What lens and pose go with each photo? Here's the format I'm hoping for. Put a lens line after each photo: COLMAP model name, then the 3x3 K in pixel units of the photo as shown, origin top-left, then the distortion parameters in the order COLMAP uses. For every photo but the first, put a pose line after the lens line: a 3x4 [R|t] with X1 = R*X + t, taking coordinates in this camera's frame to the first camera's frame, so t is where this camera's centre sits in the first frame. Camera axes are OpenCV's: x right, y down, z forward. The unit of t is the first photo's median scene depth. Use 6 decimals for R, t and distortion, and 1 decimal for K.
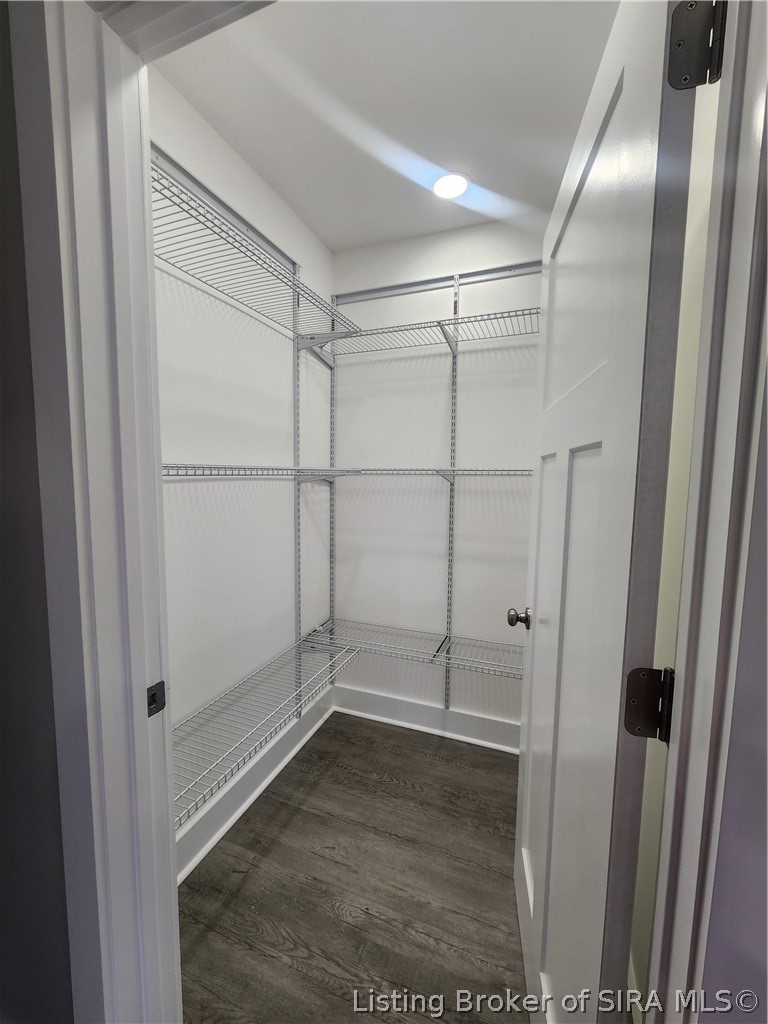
lens RADIAL K [[418.3, 0, 376.8], [0, 418.3, 514.2], [0, 0, 1]] dist [-0.007069, 0.002036]
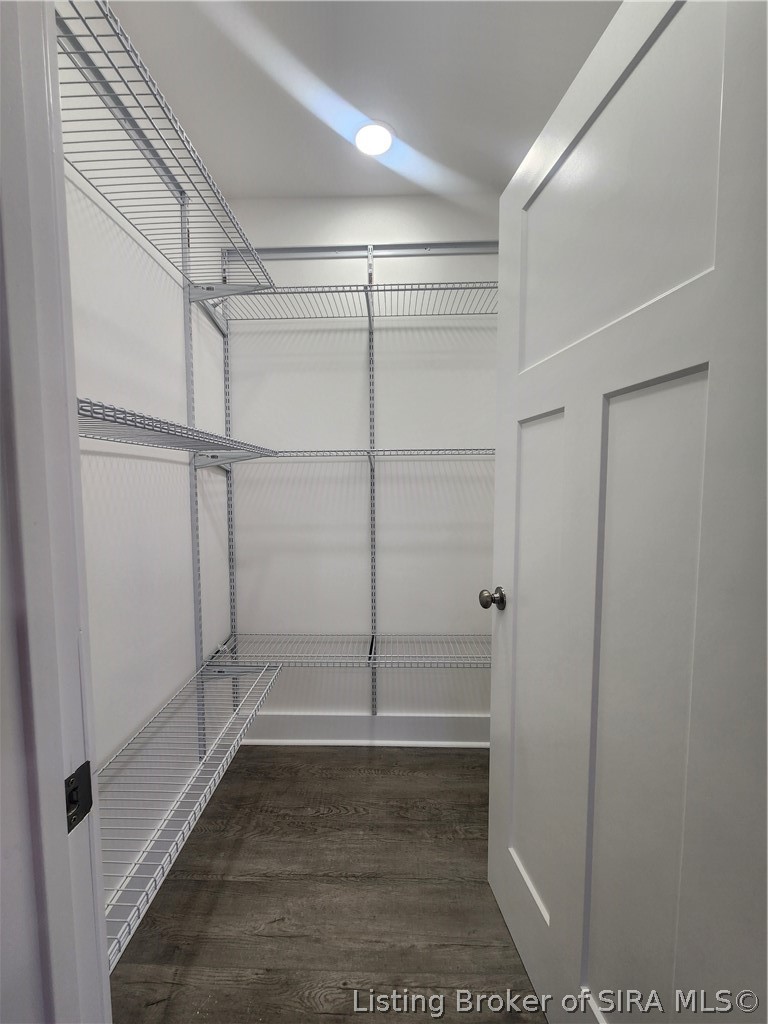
lens RADIAL K [[418.3, 0, 381.0], [0, 418.3, 513.0], [0, 0, 1]] dist [-0.007069, 0.002036]
pose [[0.940385, -0.040481, 0.337693, -0.126779], [0.046974, 0.998835, -0.011074, 0.036367], [-0.336851, 0.026276, 0.941191, 0.132153]]
